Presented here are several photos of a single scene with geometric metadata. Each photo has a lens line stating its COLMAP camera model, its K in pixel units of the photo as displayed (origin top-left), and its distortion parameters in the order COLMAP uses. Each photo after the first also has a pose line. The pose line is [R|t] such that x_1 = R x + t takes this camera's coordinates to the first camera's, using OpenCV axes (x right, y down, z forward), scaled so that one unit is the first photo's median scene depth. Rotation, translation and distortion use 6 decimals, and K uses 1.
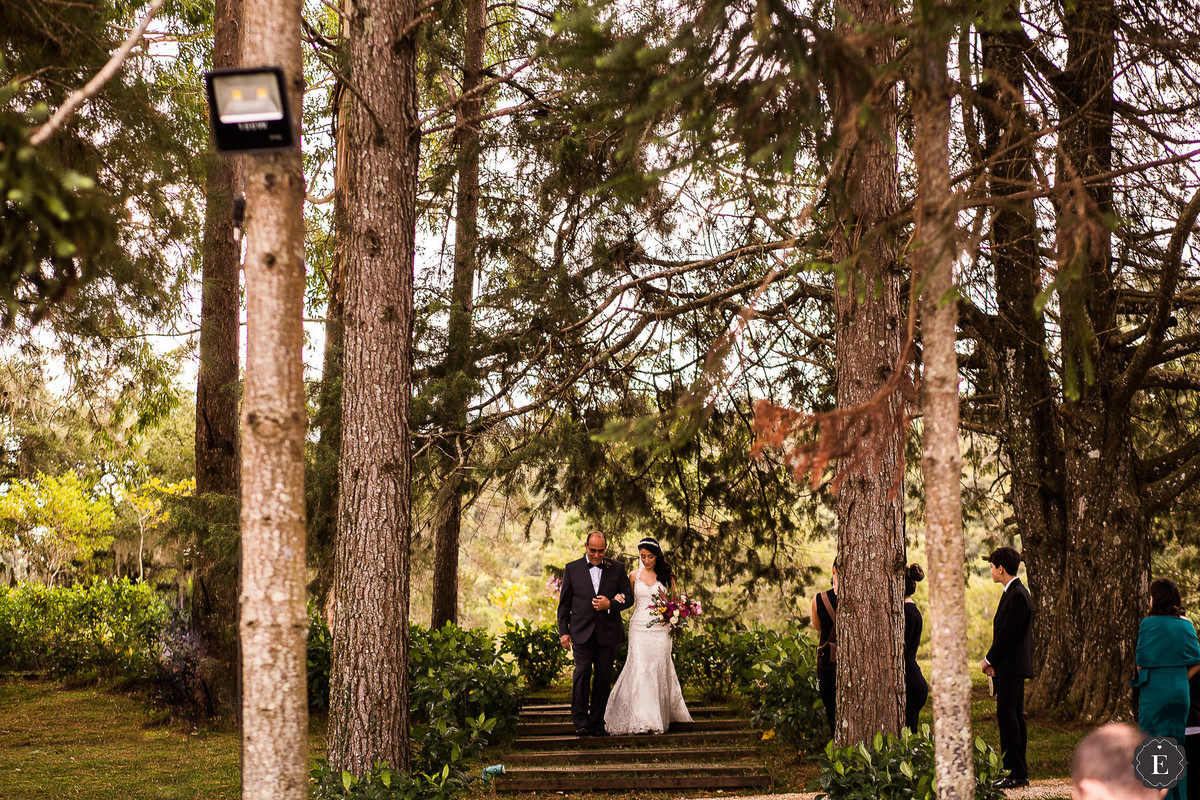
lens RADIAL K [[2834.5, 0, 605.0], [0, 2834.5, 397.5], [0, 0, 1]] dist [-0.177737, 0.000000]
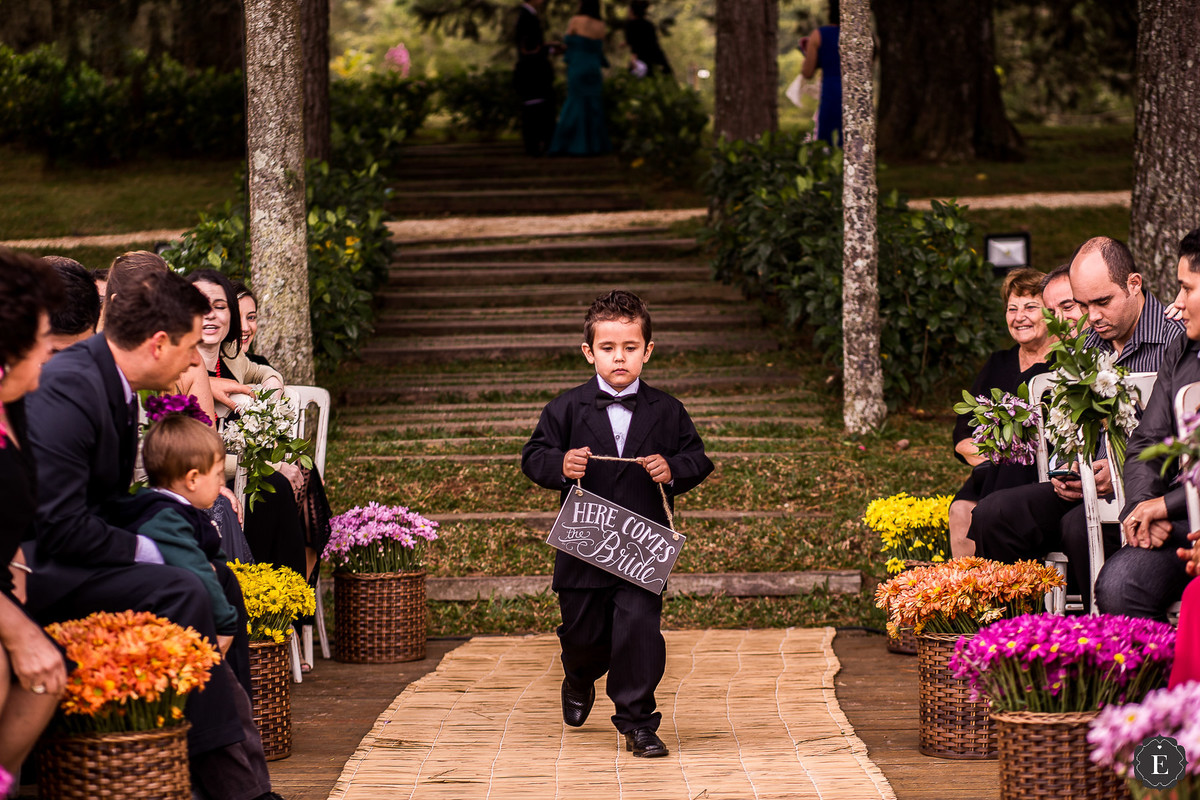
lens RADIAL K [[2834.5, 0, 562.1], [0, 2834.5, 405.8], [0, 0, 1]] dist [-0.177737, 0.000000]
pose [[0.998705, -0.004315, 0.050701, -0.058833], [-0.004800, 0.983967, 0.178285, 0.040527], [-0.050657, -0.178297, 0.982672, -0.170524]]
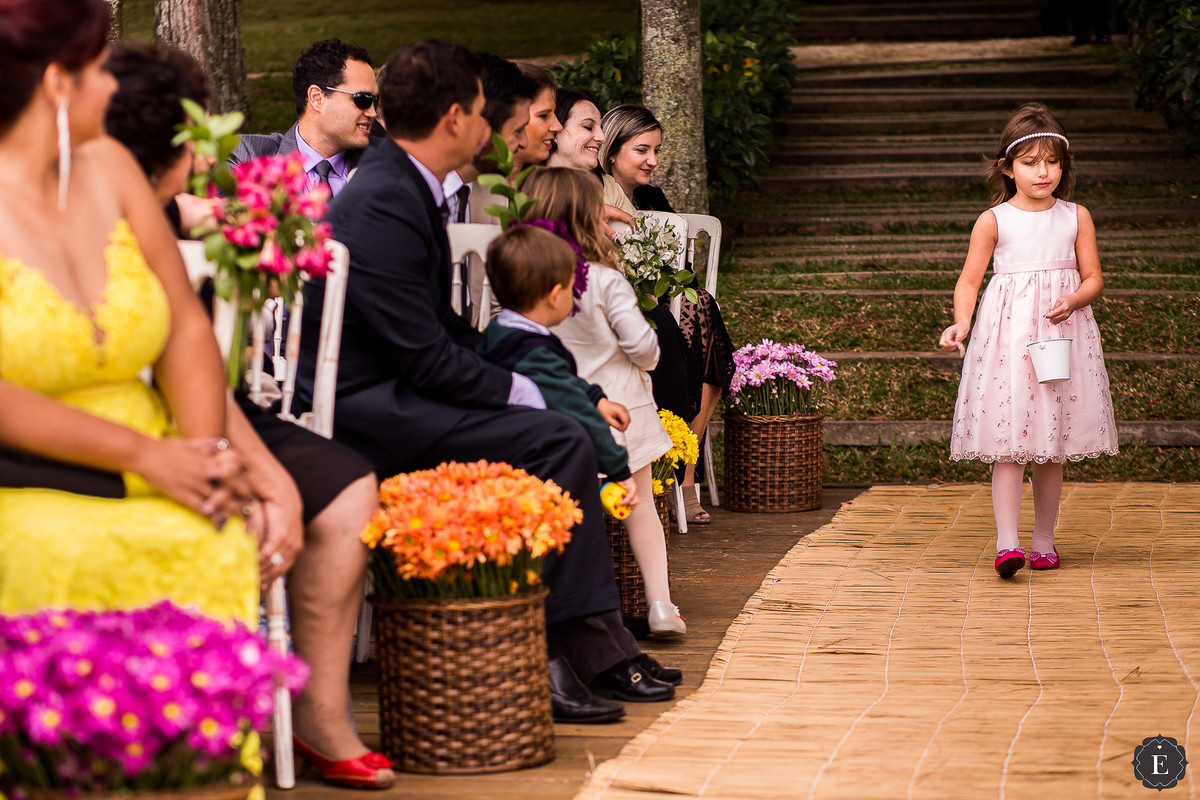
lens RADIAL K [[2834.5, 0, 605.6], [0, 2834.5, 391.9], [0, 0, 1]] dist [-0.177737, 0.000000]
pose [[0.997003, 0.007144, -0.077035, -0.056175], [0.010841, 0.973002, 0.230543, 0.053846], [0.076602, -0.230687, 0.970008, -0.103876]]
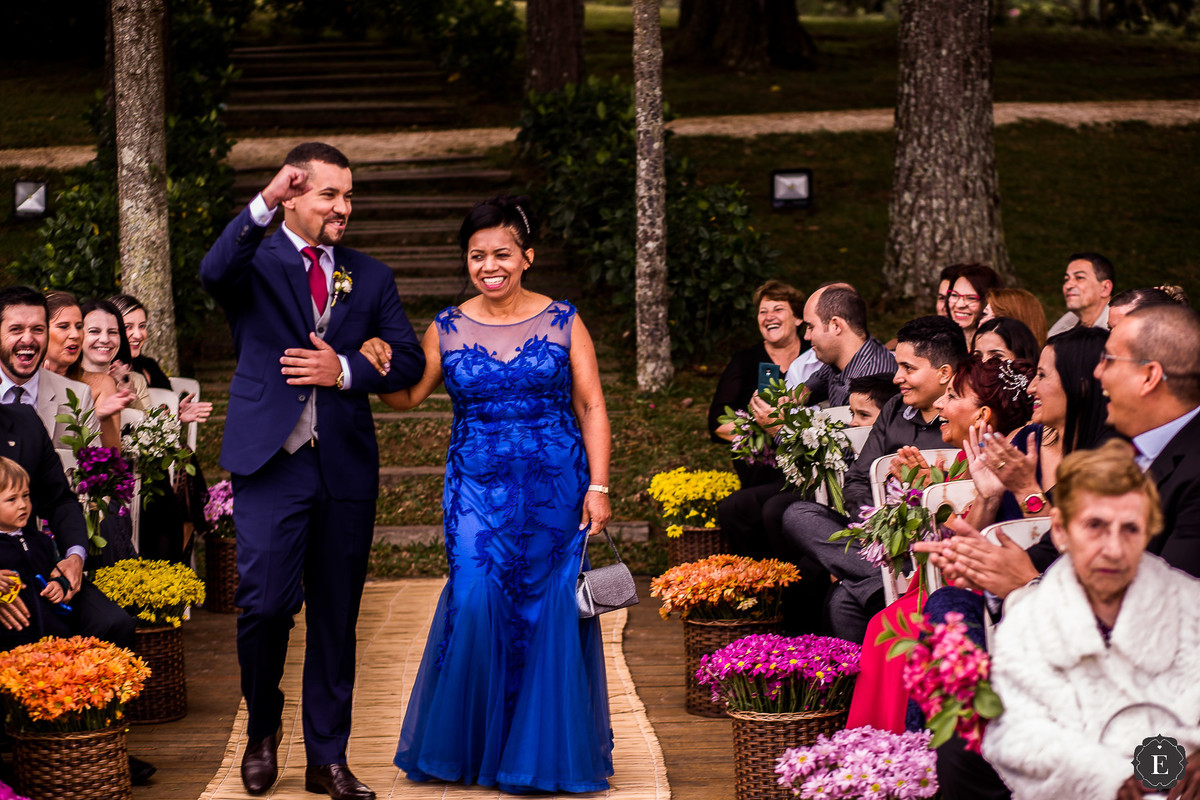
lens RADIAL K [[2834.5, 0, 596.1], [0, 2834.5, 411.4], [0, 0, 1]] dist [-0.177737, 0.000000]
pose [[0.991772, -0.013625, 0.127292, -0.075362], [-0.017244, 0.971040, 0.238295, -0.053842], [-0.126853, -0.238529, 0.962815, -0.335030]]
